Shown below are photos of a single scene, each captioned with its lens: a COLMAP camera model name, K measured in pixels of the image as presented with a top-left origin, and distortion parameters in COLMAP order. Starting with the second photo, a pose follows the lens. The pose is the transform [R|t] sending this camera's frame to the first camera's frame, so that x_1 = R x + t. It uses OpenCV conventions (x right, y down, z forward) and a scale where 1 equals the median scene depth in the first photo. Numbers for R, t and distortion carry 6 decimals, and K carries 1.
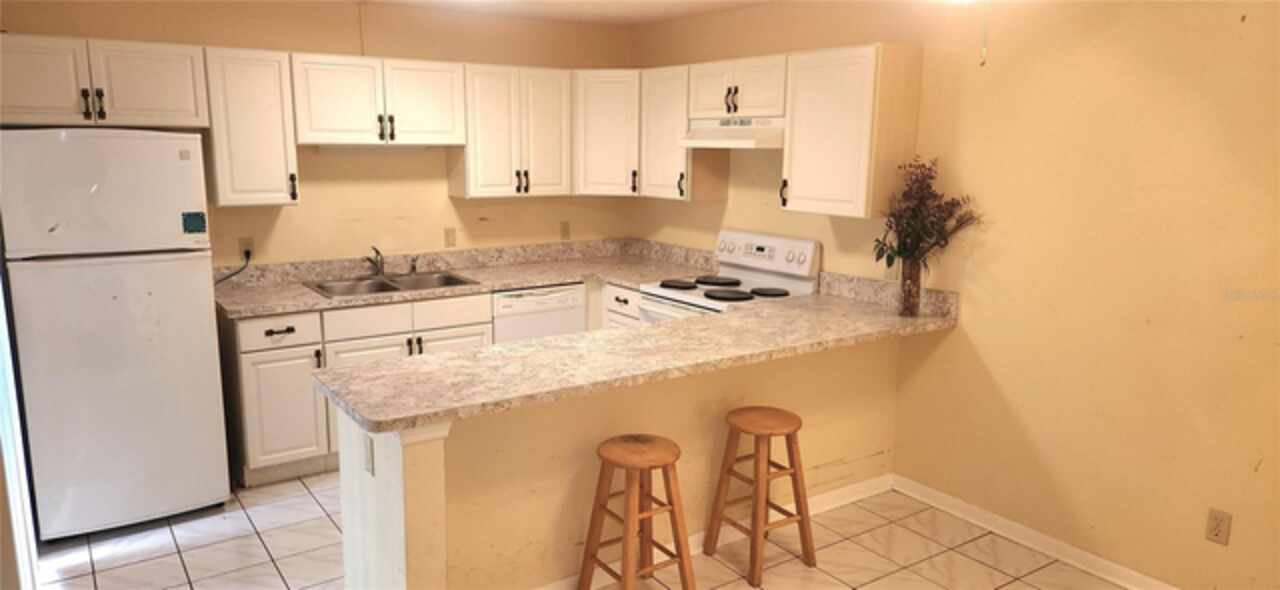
lens RADIAL K [[850.9, 0, 648.3], [0, 850.9, 292.8], [0, 0, 1]] dist [0.049272, -0.018121]
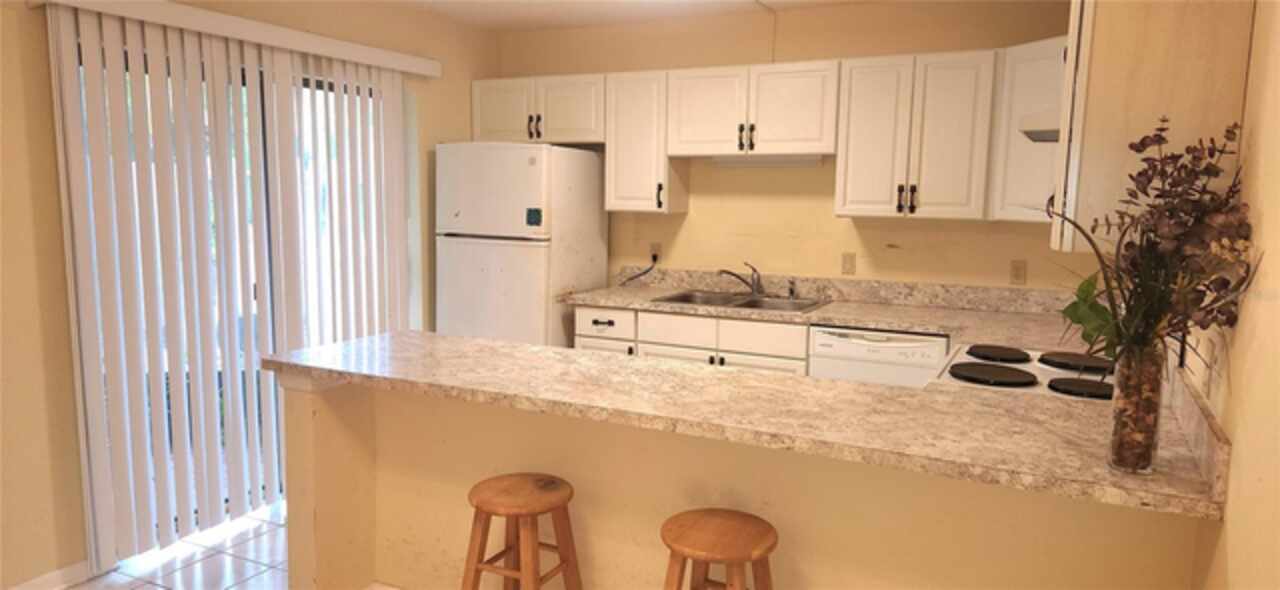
lens RADIAL K [[850.9, 0, 644.6], [0, 850.9, 300.9], [0, 0, 1]] dist [0.049272, -0.018121]
pose [[0.470891, 0.113826, -0.874817, 0.495238], [-0.167007, 0.985212, 0.038294, -0.030096], [0.866239, 0.128068, 0.482937, 0.465315]]
